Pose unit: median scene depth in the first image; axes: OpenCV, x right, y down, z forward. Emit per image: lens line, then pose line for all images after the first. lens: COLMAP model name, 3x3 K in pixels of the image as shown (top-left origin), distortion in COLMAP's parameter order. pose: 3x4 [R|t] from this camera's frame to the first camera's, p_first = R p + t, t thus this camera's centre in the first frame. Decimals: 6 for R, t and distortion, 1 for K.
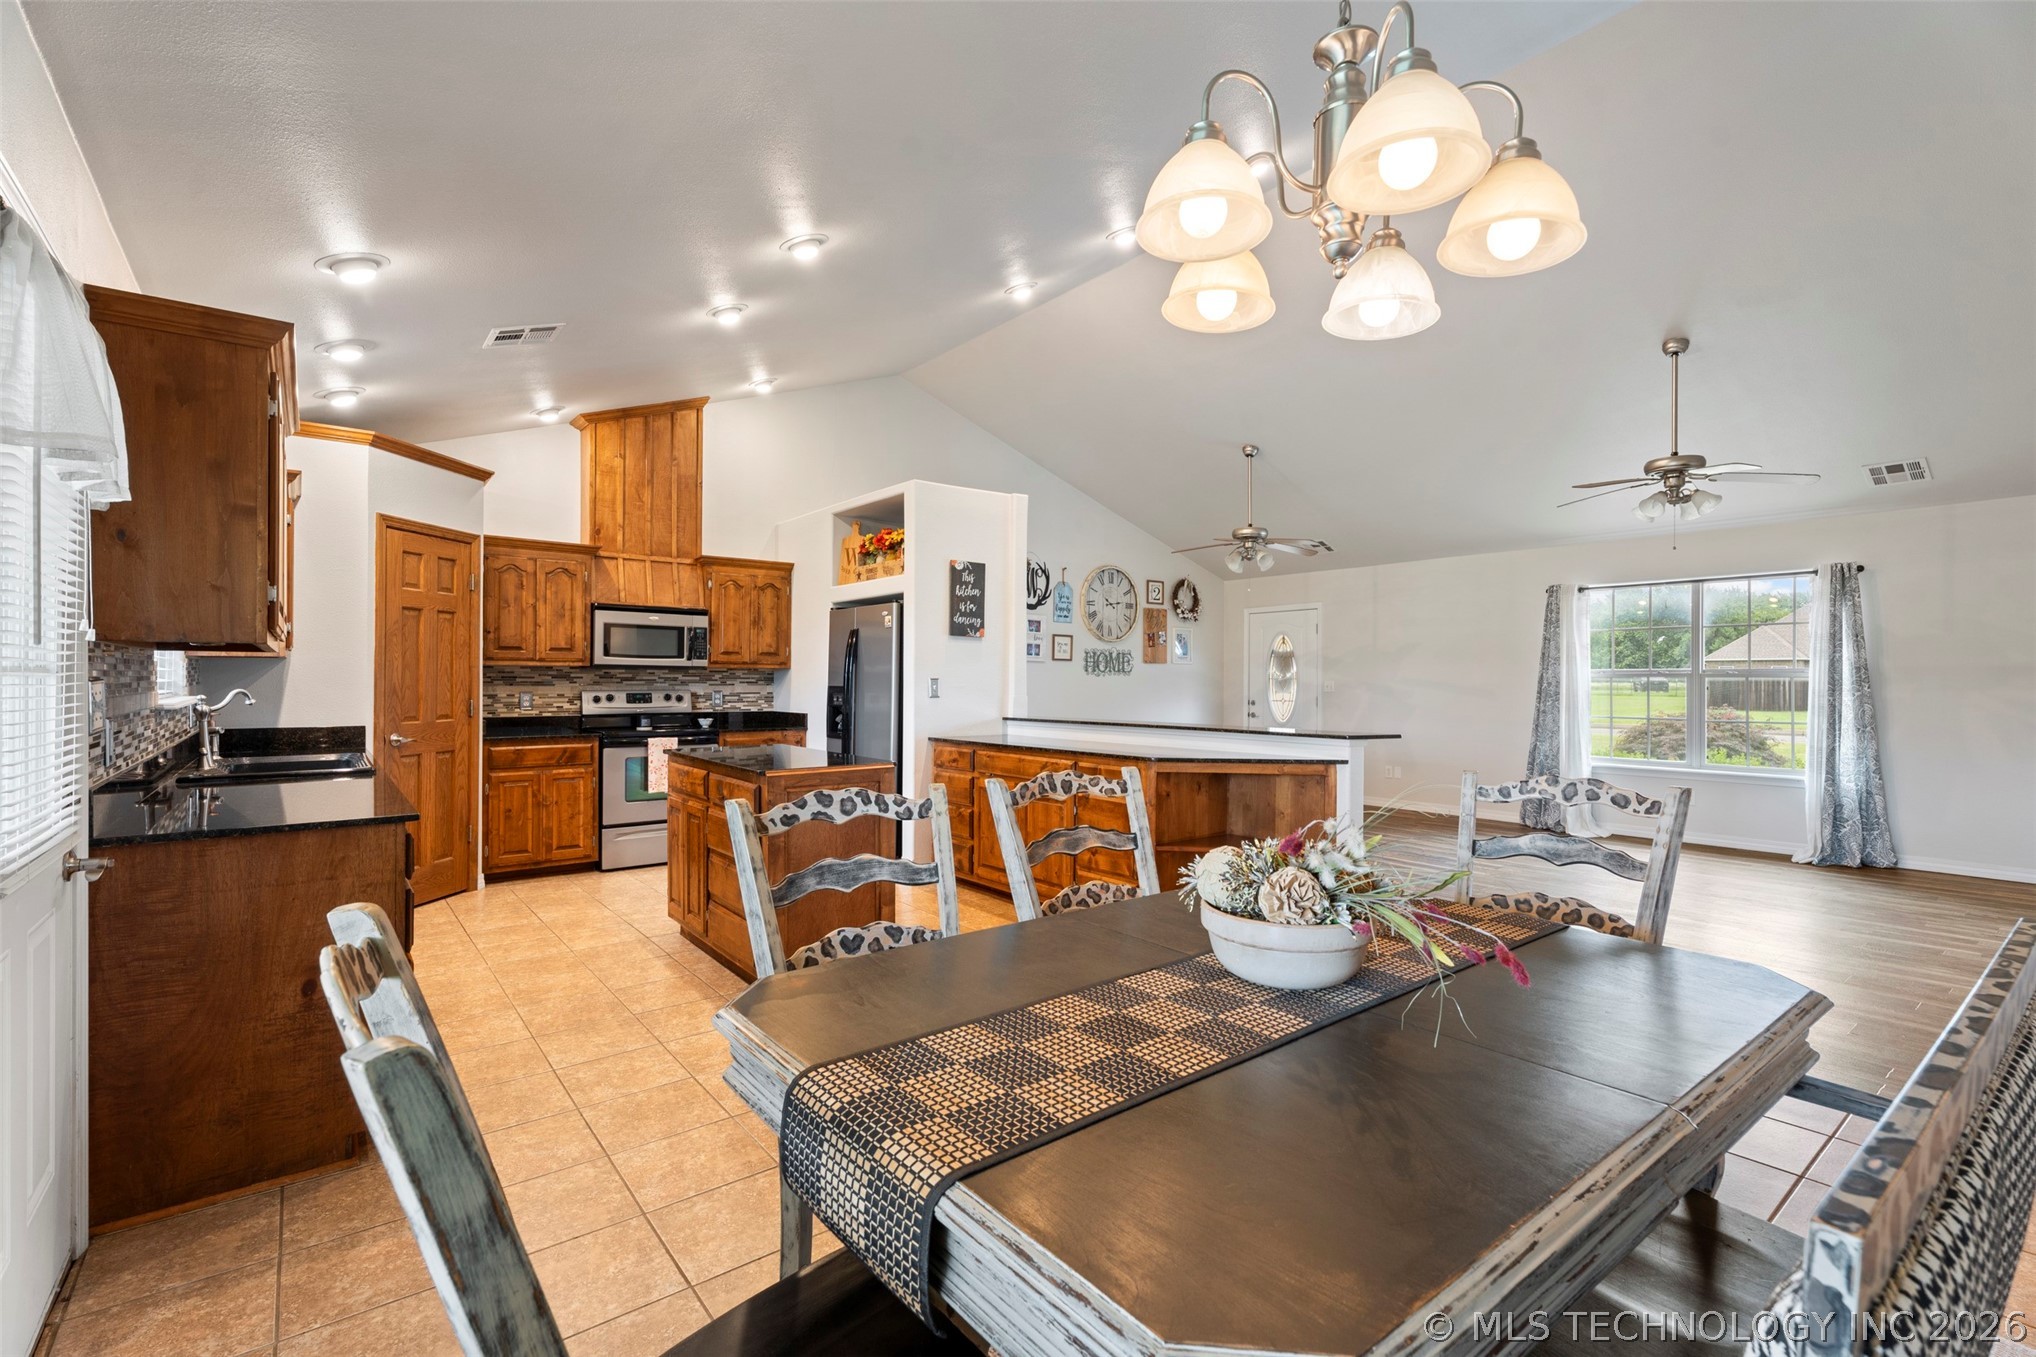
lens RADIAL K [[909.0, 0, 1024.2], [0, 909.0, 677.9], [0, 0, 1]] dist [0.001262, 0.000073]
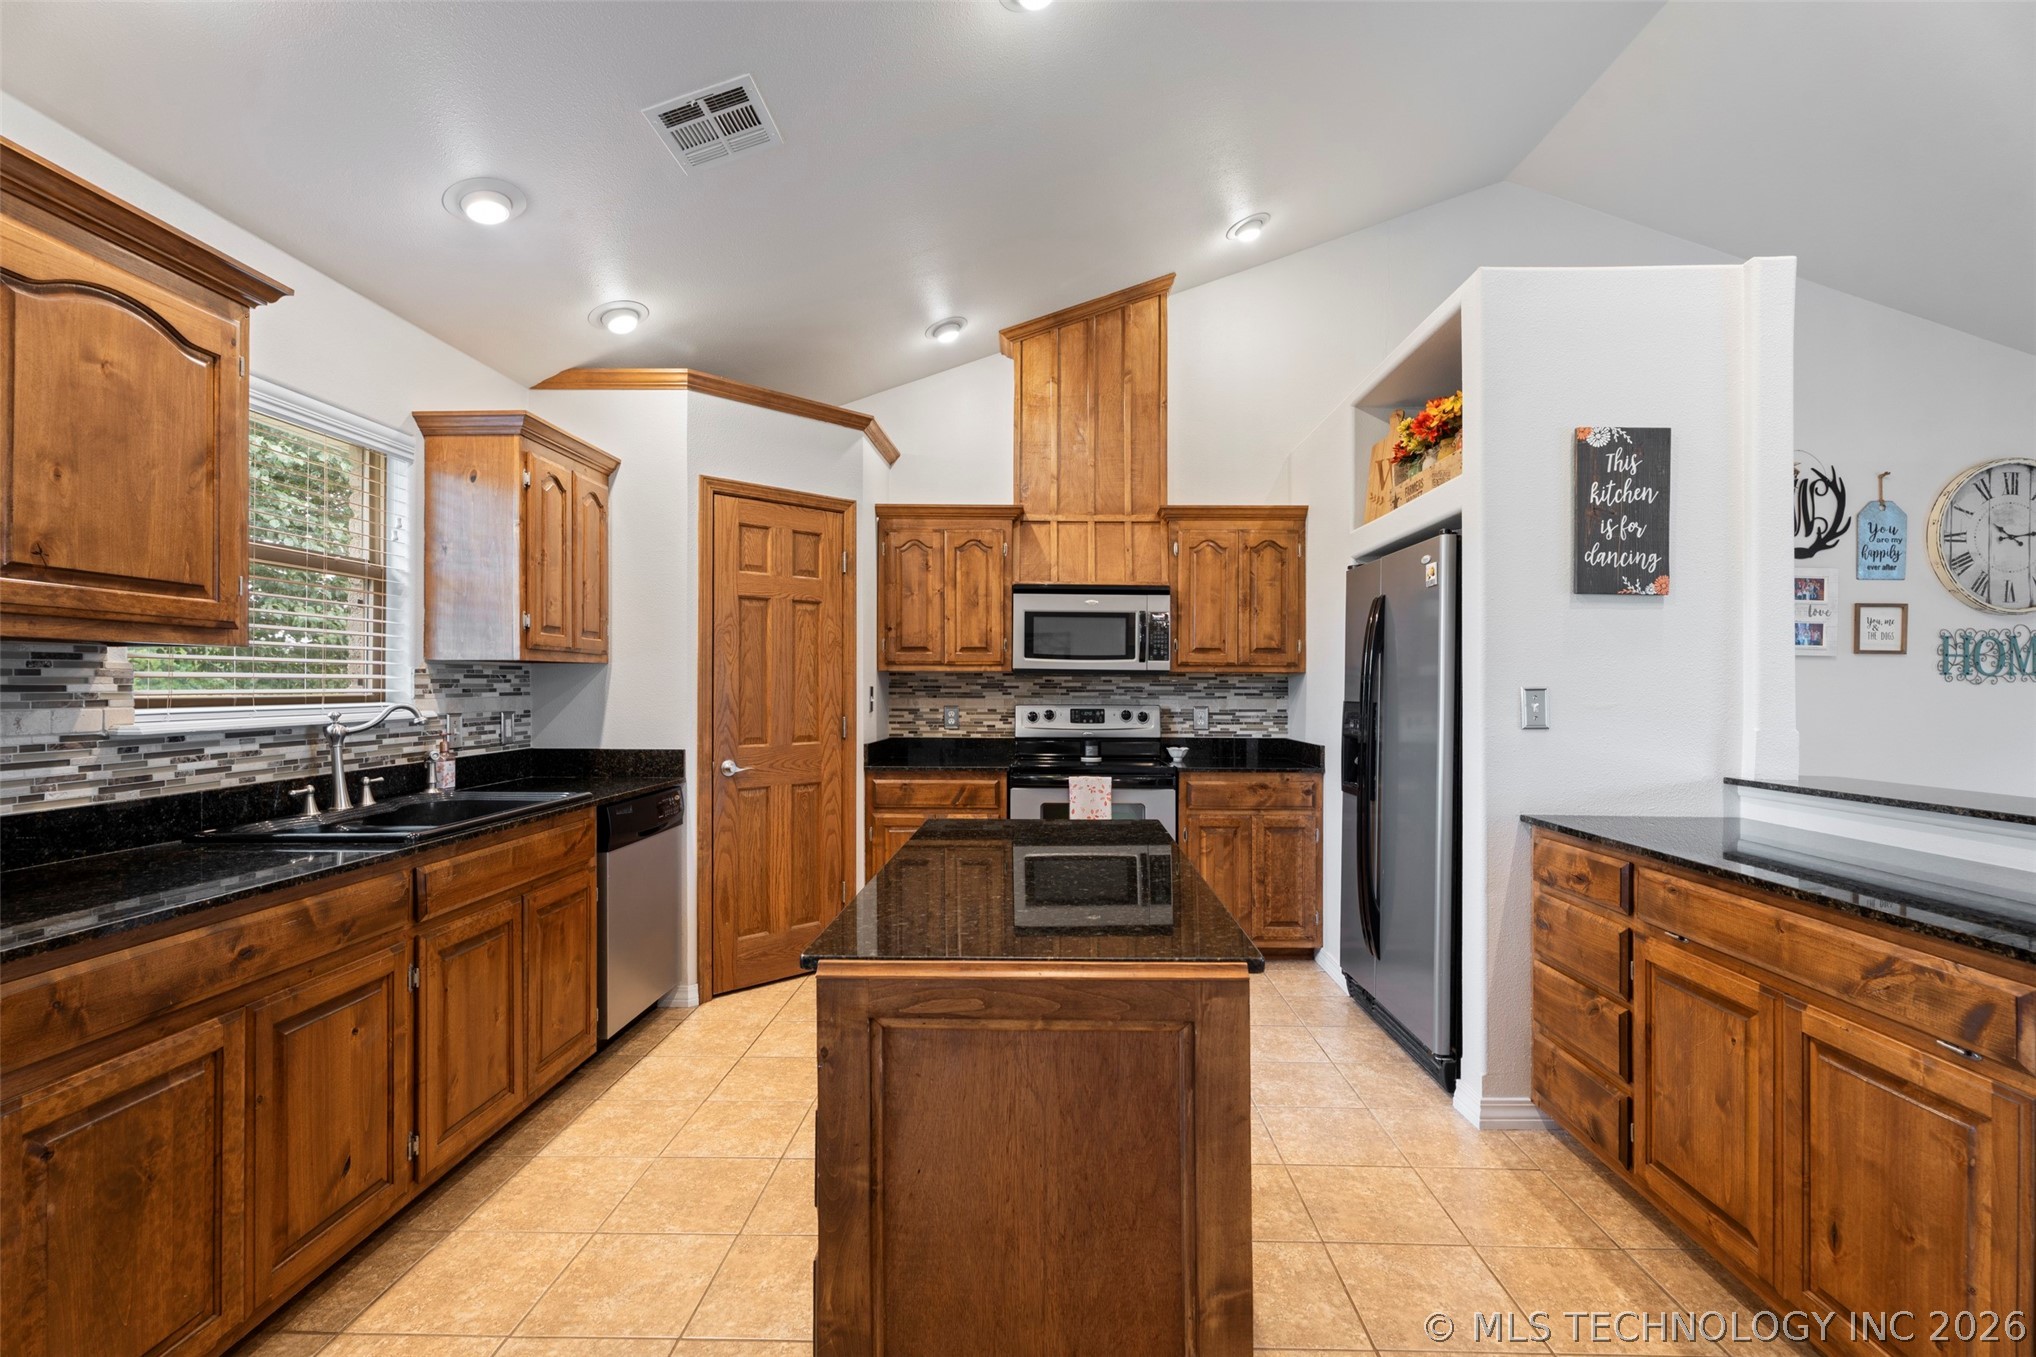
lens RADIAL K [[909.0, 0, 1026.3], [0, 909.0, 675.9], [0, 0, 1]] dist [0.001262, 0.000073]
pose [[0.770538, -0.008756, -0.637334, -0.003149], [0.000195, 0.999909, -0.013501, 0.000340], [0.637394, 0.010278, 0.770469, 0.442154]]
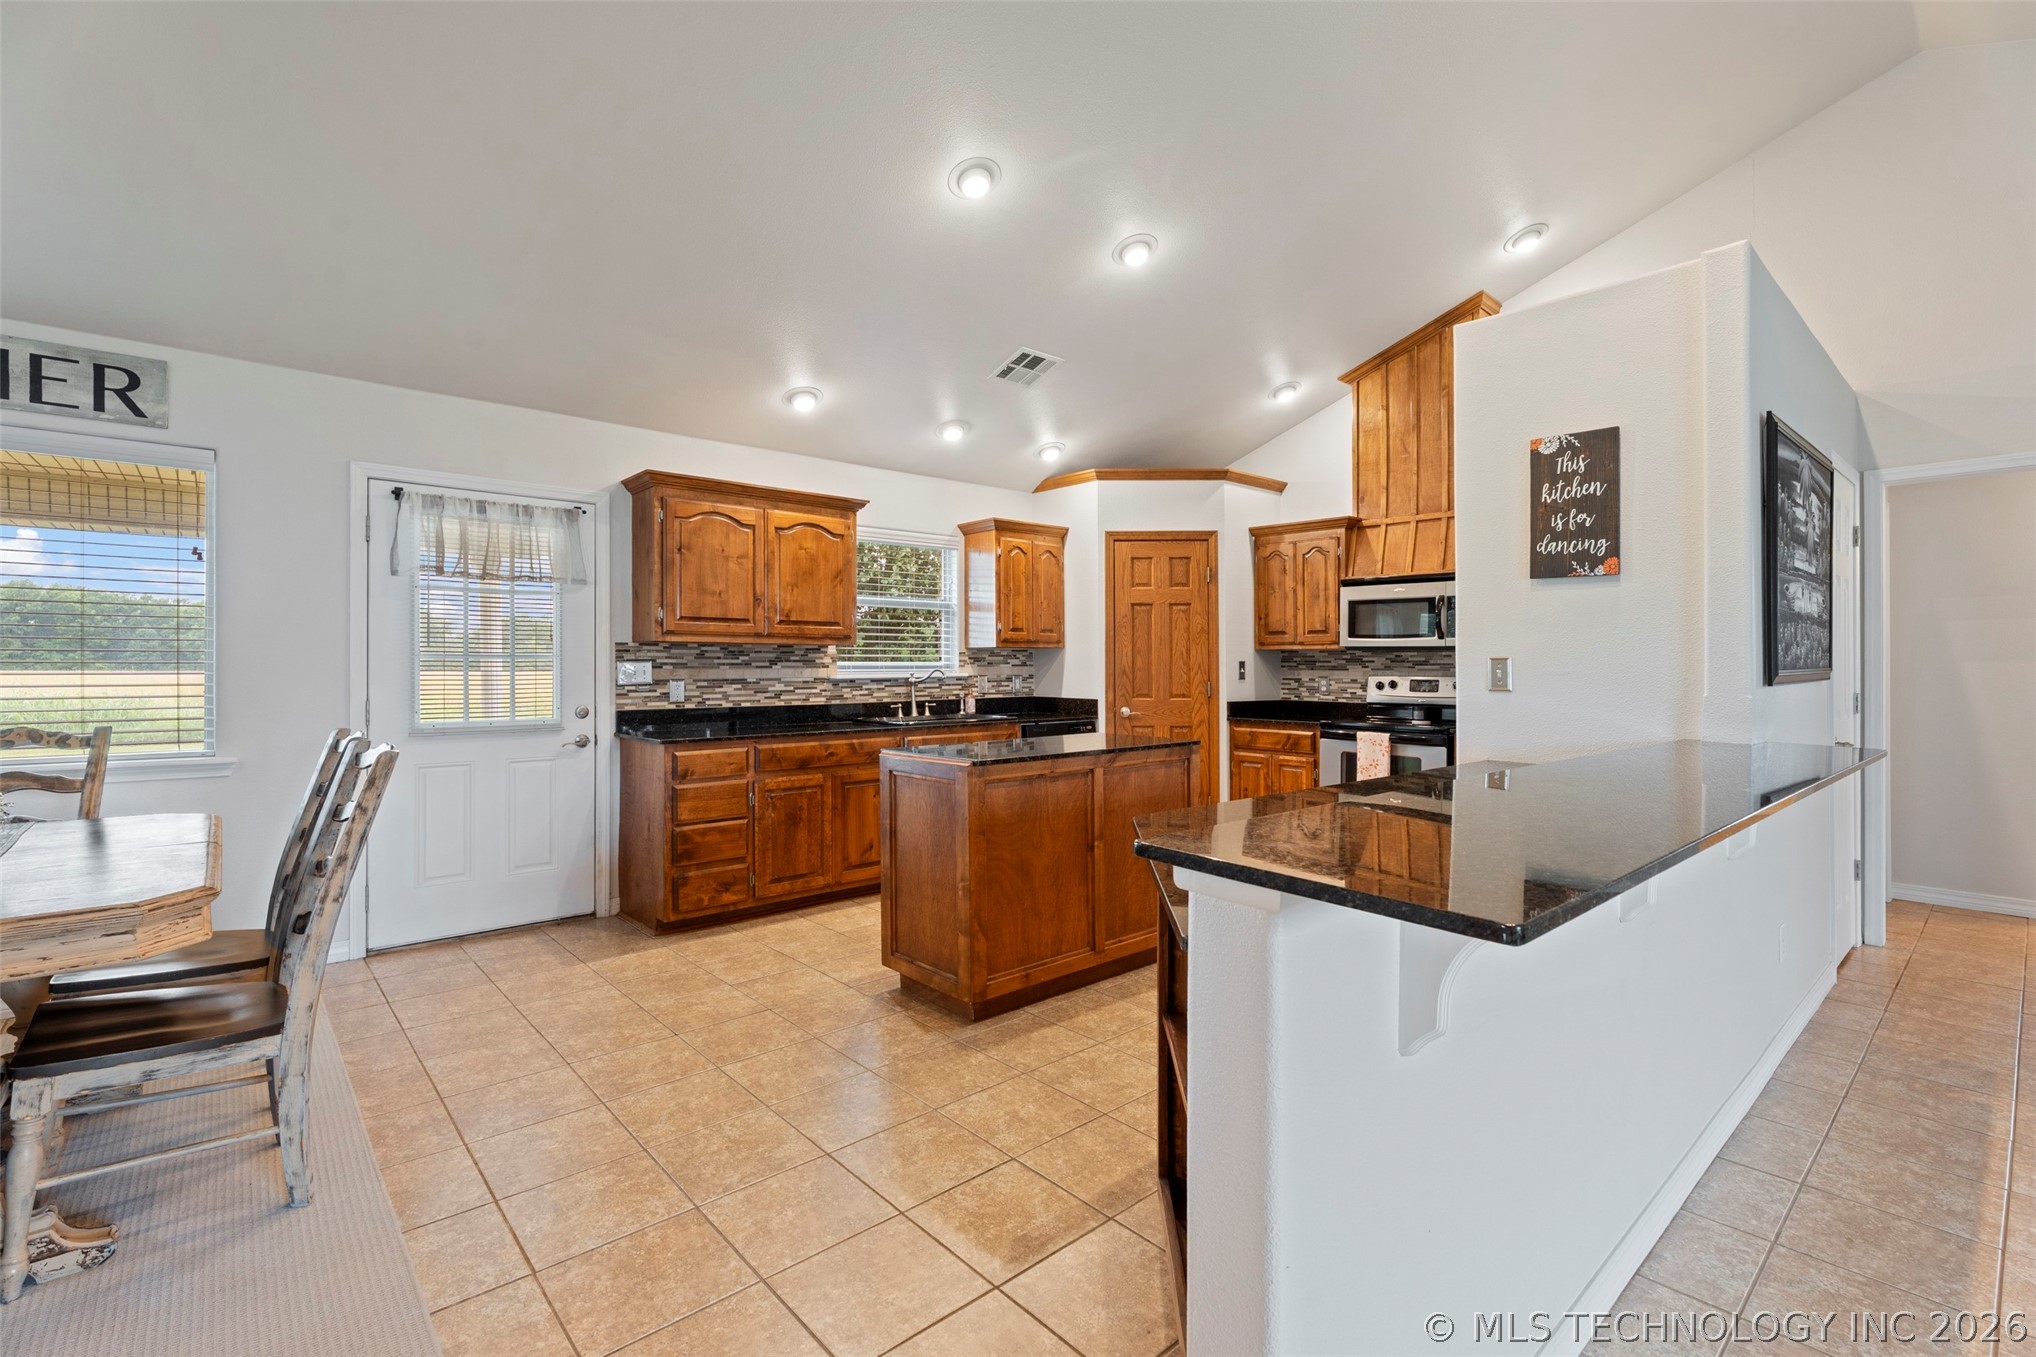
lens RADIAL K [[909.0, 0, 1035.4], [0, 909.0, 663.2], [0, 0, 1]] dist [0.001262, 0.000073]
pose [[0.070484, -0.004794, -0.997501, 0.413208], [-0.000441, 0.999988, -0.004837, 0.006290], [0.997513, 0.000781, 0.070481, 0.618574]]
